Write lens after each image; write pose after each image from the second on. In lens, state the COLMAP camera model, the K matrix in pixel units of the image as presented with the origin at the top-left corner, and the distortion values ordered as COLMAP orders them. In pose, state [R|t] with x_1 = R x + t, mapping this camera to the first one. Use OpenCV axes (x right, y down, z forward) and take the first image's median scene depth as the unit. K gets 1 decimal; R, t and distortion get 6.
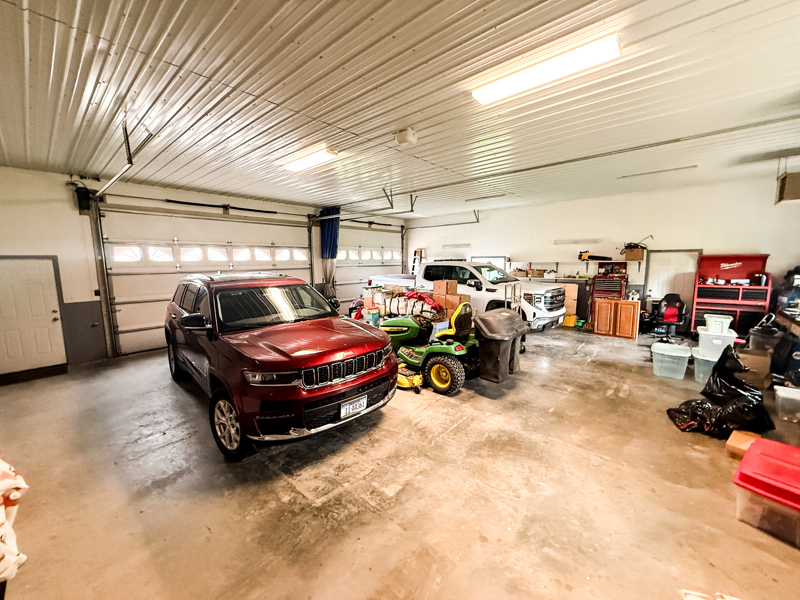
lens RADIAL K [[318.8, 0, 397.7], [0, 318.8, 300.1], [0, 0, 1]] dist [-0.001244, 0.000344]
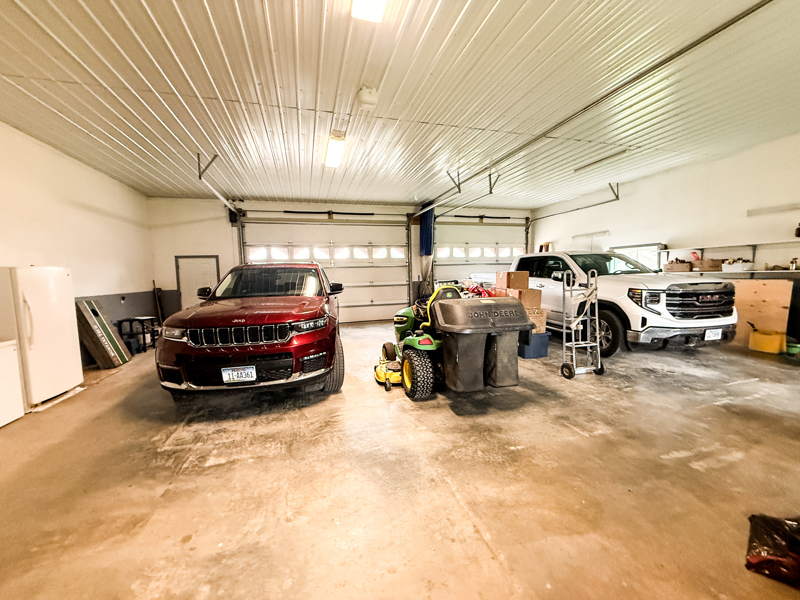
lens RADIAL K [[318.8, 0, 397.7], [0, 318.8, 300.1], [0, 0, 1]] dist [-0.001244, 0.000344]
pose [[0.840360, 0.034477, -0.540930, 0.344019], [-0.052608, 0.998451, -0.018092, 0.039824], [0.539469, 0.043661, 0.840873, 0.176989]]
